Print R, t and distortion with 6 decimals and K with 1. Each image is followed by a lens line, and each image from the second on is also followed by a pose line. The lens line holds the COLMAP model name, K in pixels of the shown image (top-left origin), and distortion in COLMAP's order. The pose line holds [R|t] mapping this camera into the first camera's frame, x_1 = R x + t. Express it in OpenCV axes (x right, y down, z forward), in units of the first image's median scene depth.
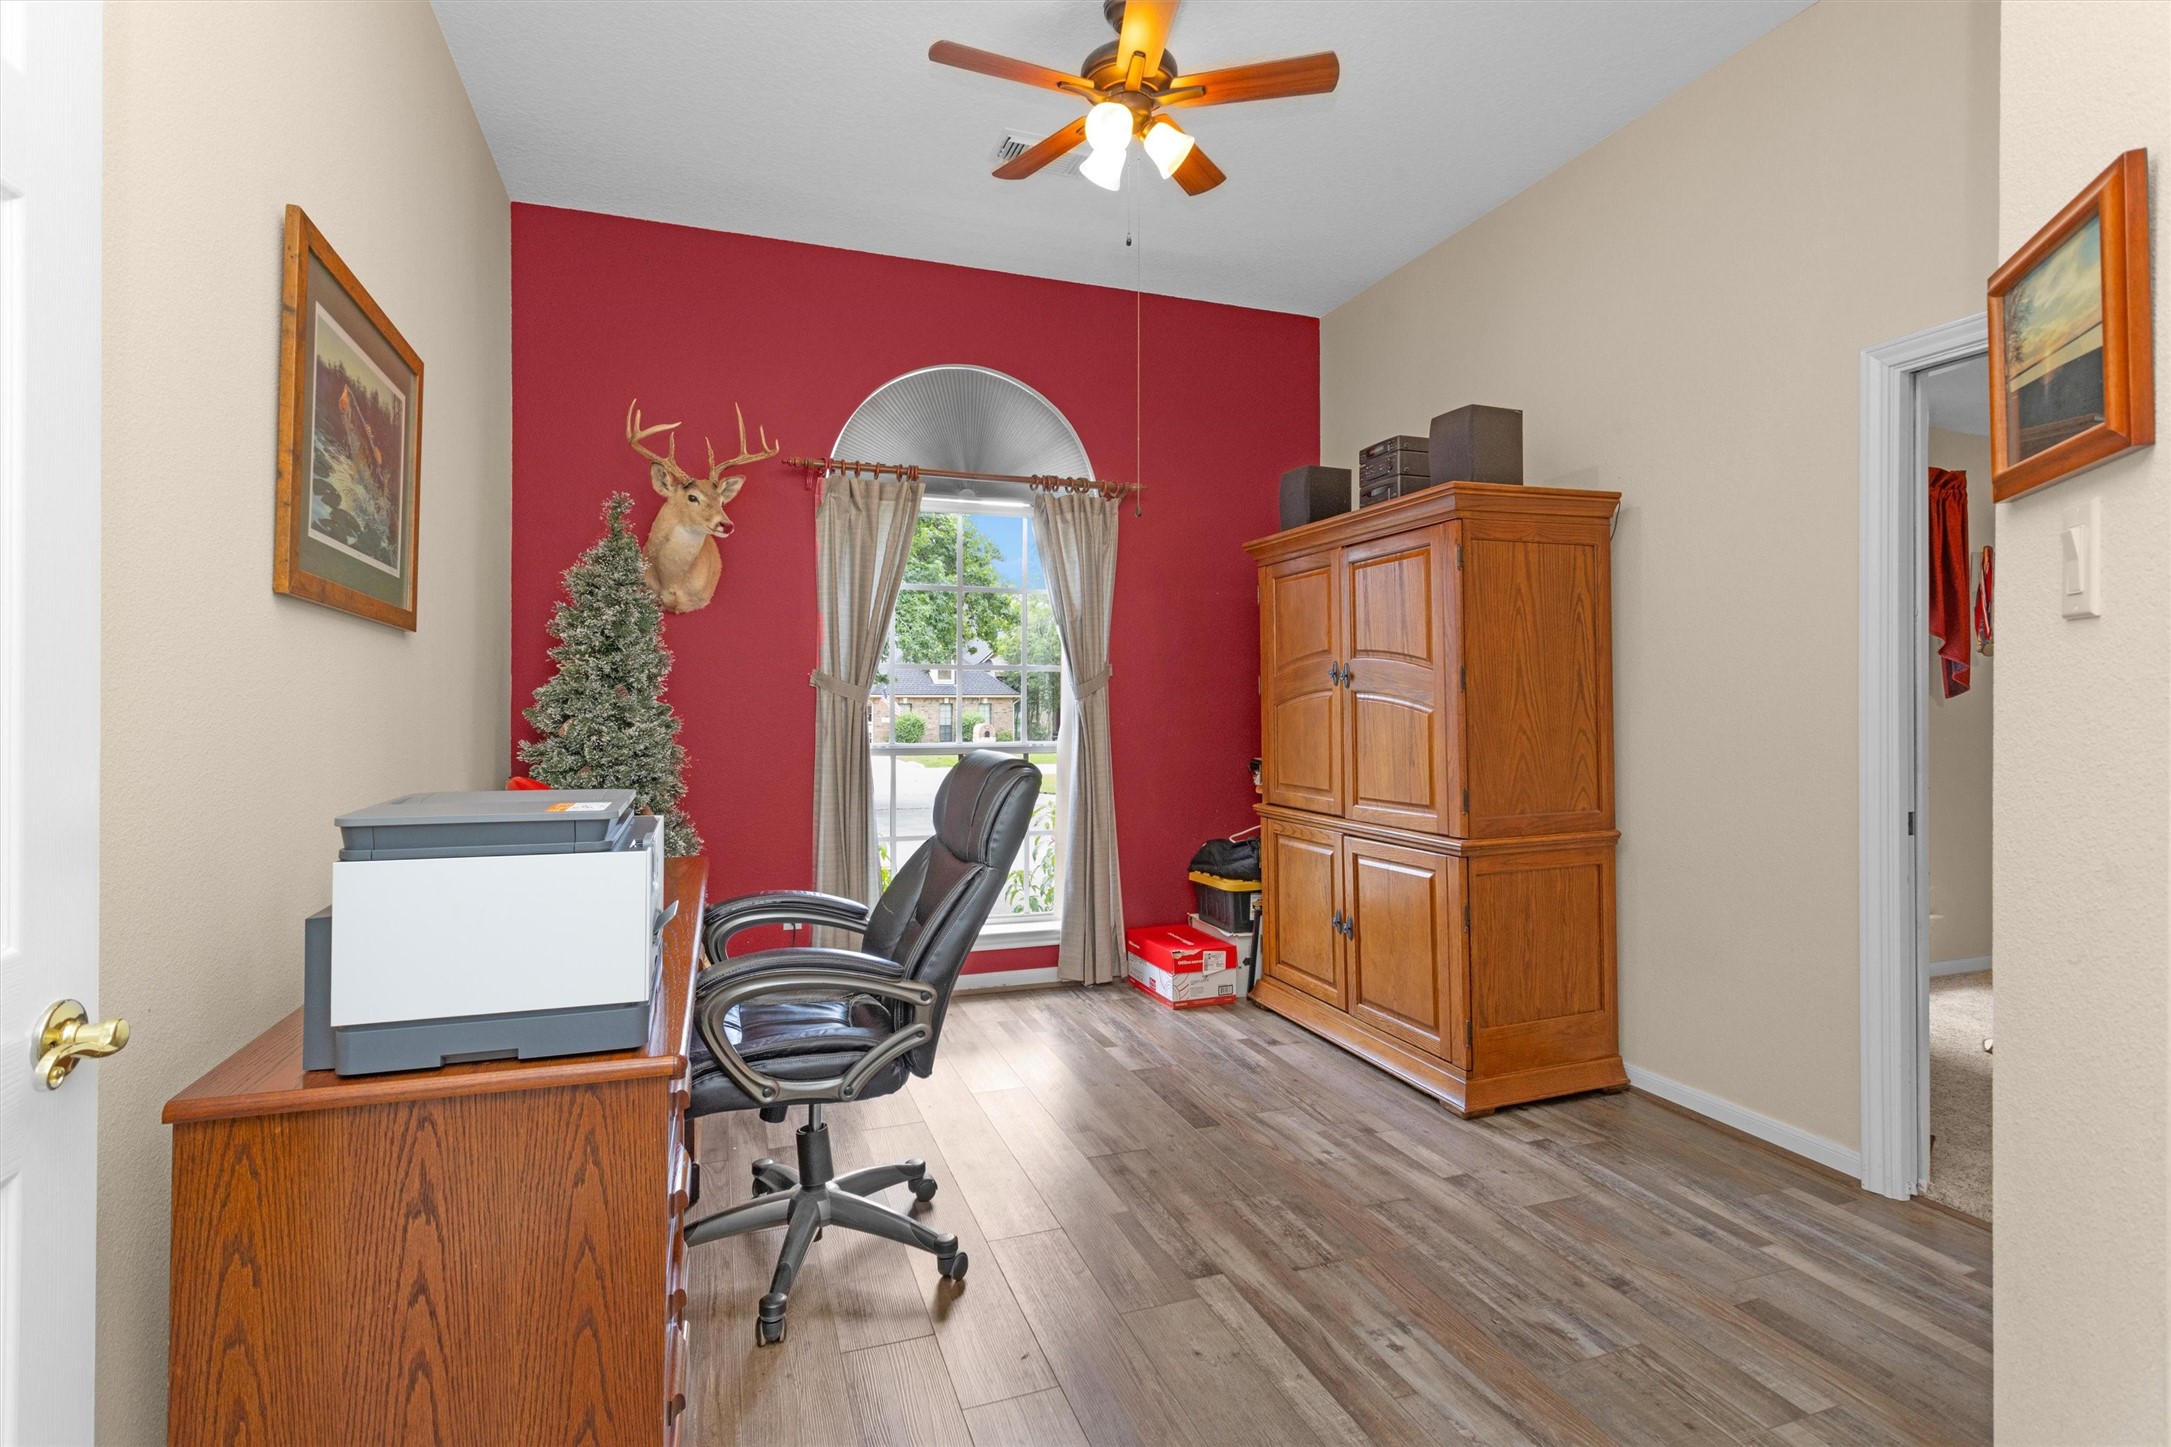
lens RADIAL K [[1032.6, 0, 1079.0], [0, 1032.6, 700.7], [0, 0, 1]] dist [0.000168, 0.000237]
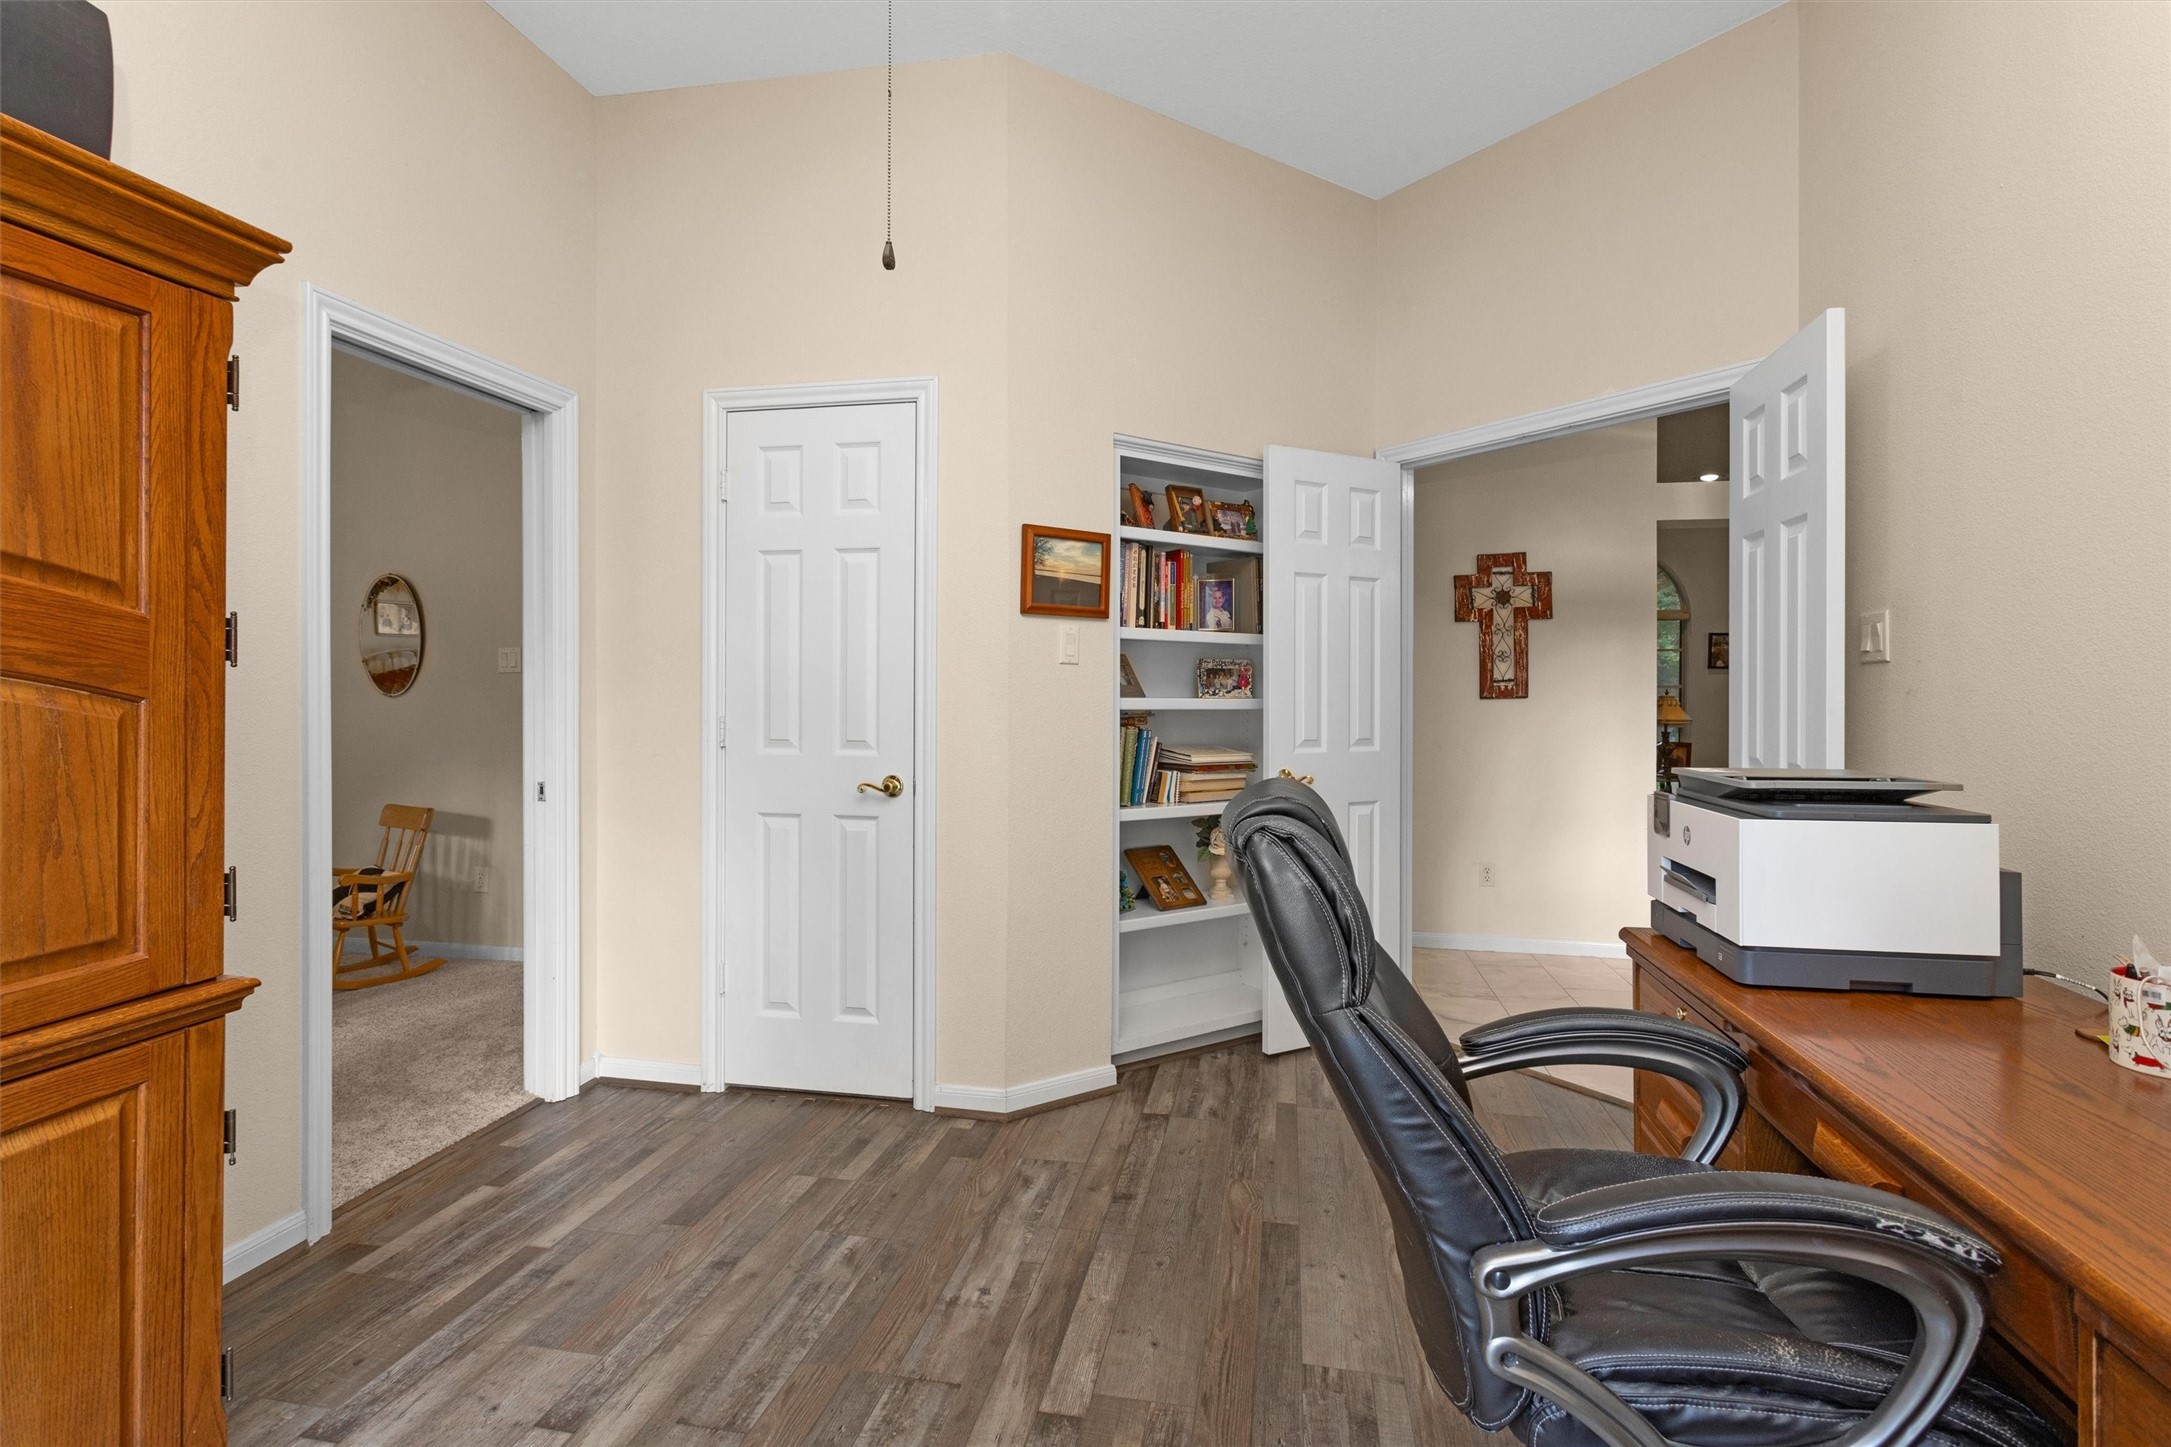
lens RADIAL K [[1032.6, 0, 1067.0], [0, 1032.6, 715.8], [0, 0, 1]] dist [0.000168, 0.000237]
pose [[-0.850615, -0.013856, 0.525606, -0.282880], [-0.005022, 0.999821, 0.018228, 0.000189], [-0.525765, 0.012866, -0.850533, 1.604653]]
